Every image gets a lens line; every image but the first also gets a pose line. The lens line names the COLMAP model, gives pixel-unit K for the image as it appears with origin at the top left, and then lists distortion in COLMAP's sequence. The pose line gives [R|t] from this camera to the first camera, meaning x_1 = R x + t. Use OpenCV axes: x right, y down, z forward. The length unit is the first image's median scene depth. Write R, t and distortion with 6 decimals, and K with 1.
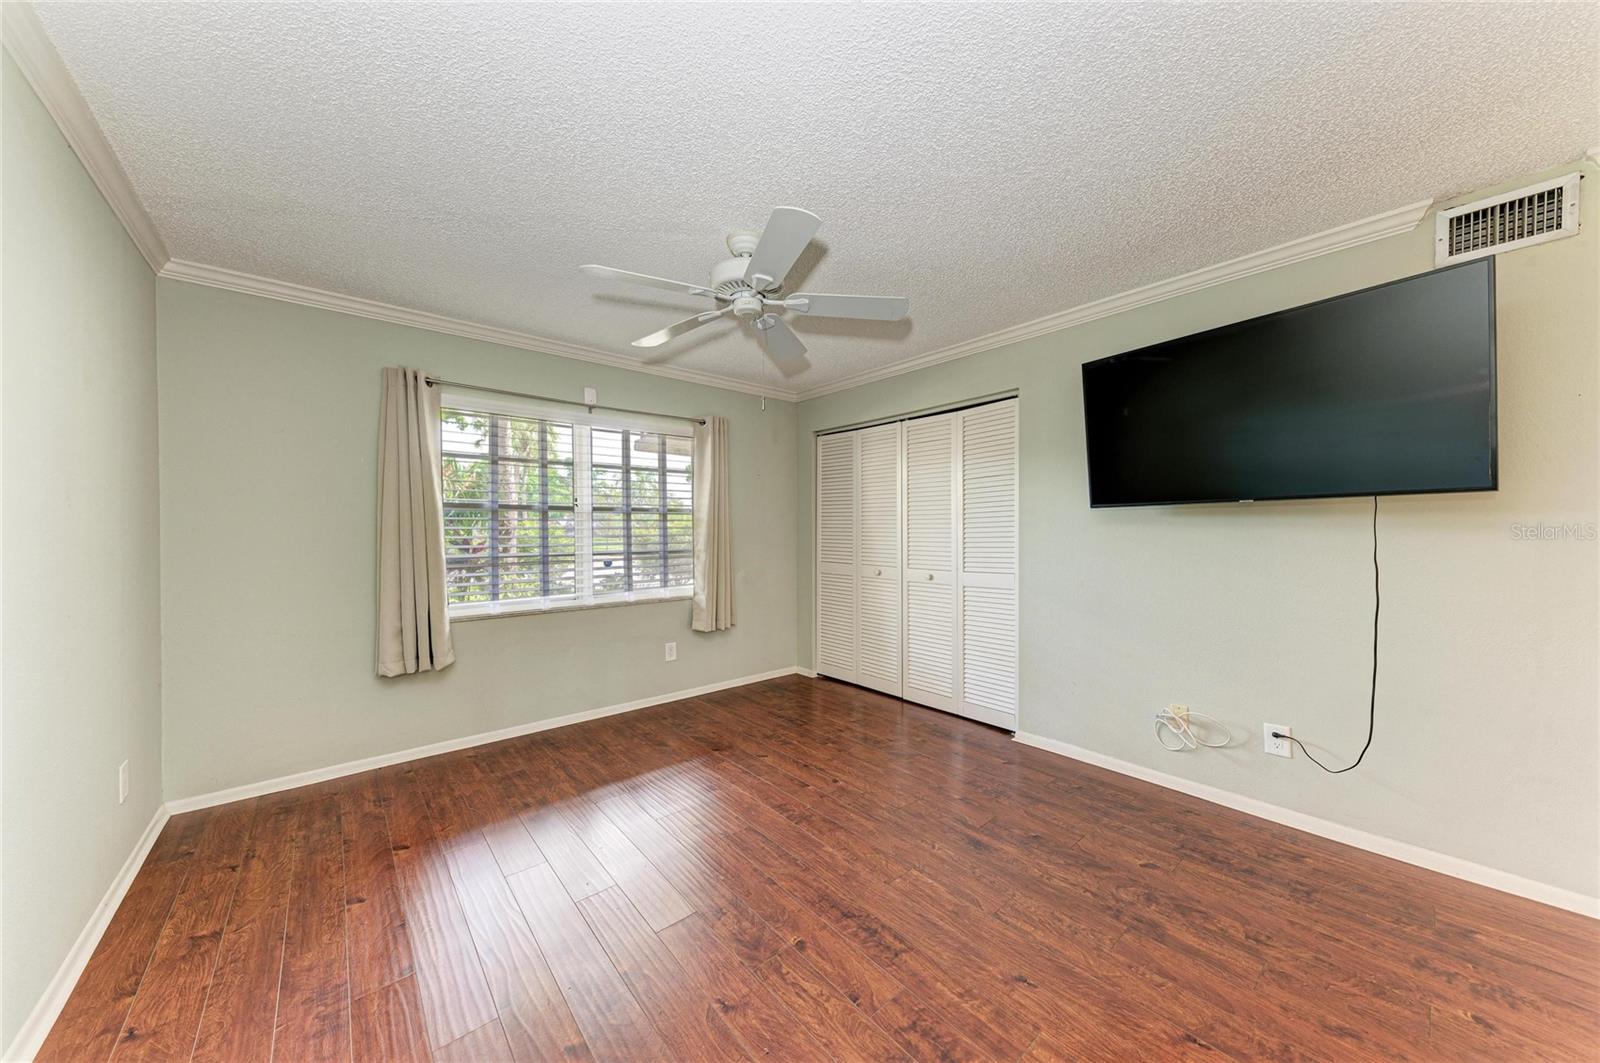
lens RADIAL K [[540.0, 0, 799.8], [0, 540.0, 536.3], [0, 0, 1]] dist [0.006017, -0.001177]
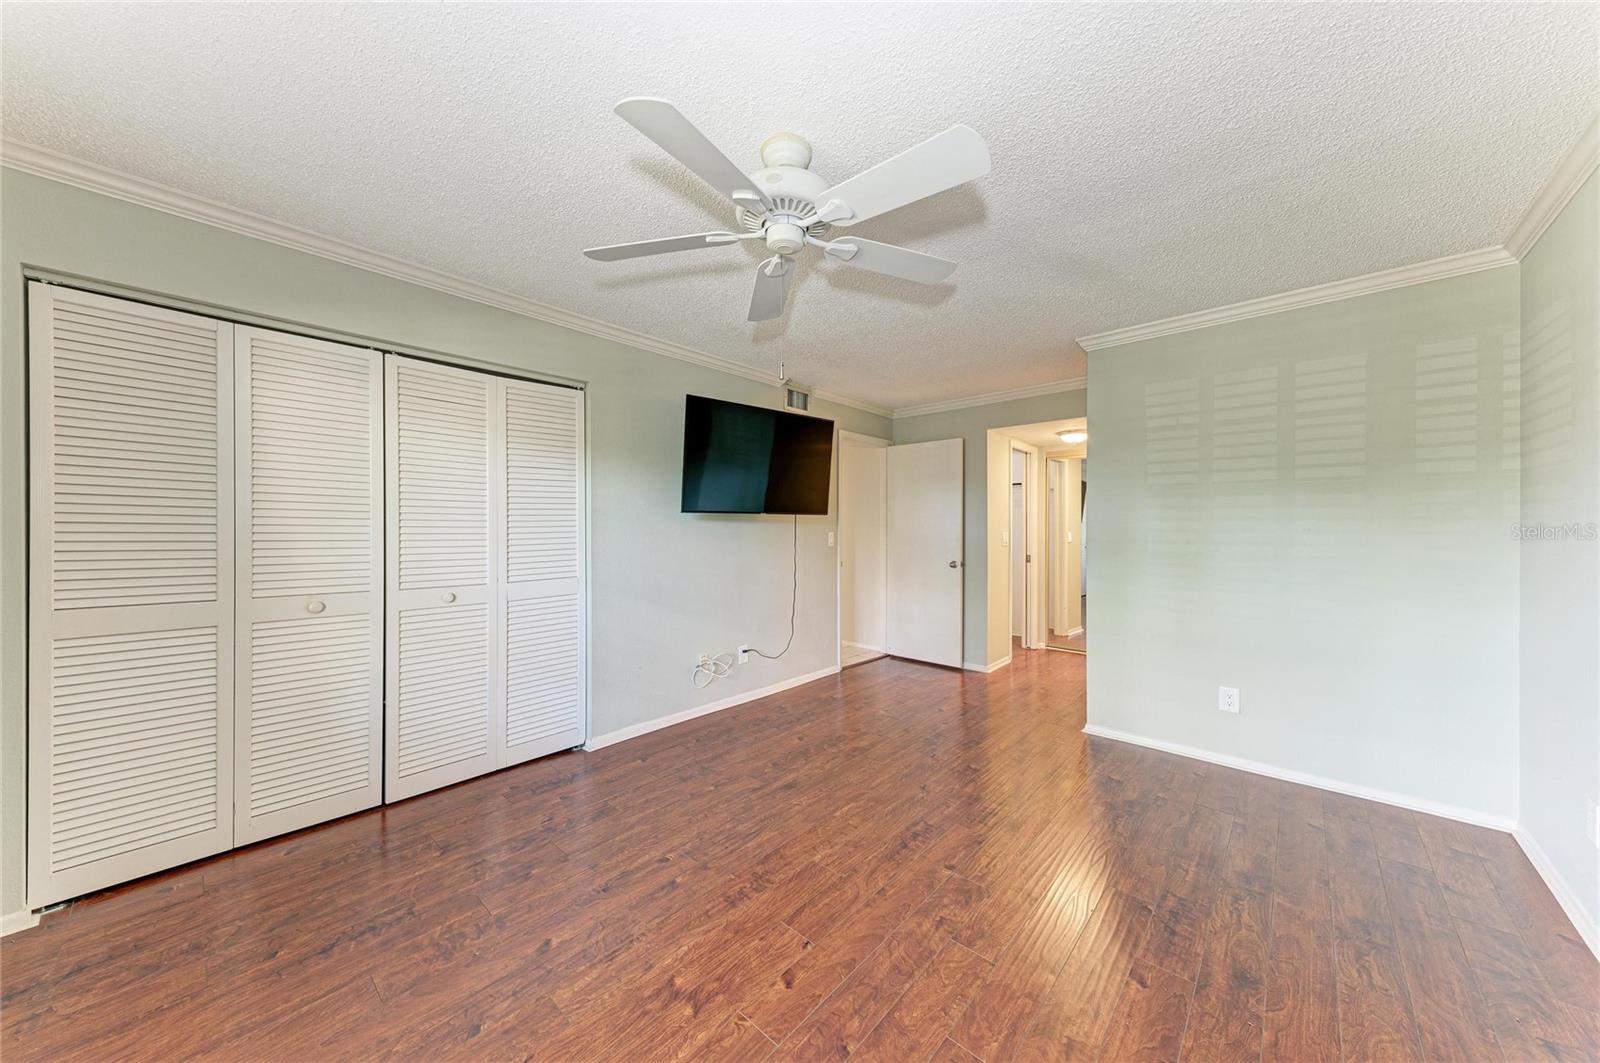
lens RADIAL K [[540.0, 0, 800.4], [0, 540.0, 531.4], [0, 0, 1]] dist [0.006017, -0.001177]
pose [[-0.127050, -0.000959, 0.991896, -0.792899], [0.009328, 0.999954, 0.002162, -0.011132], [-0.991852, 0.009527, -0.127036, 1.000465]]
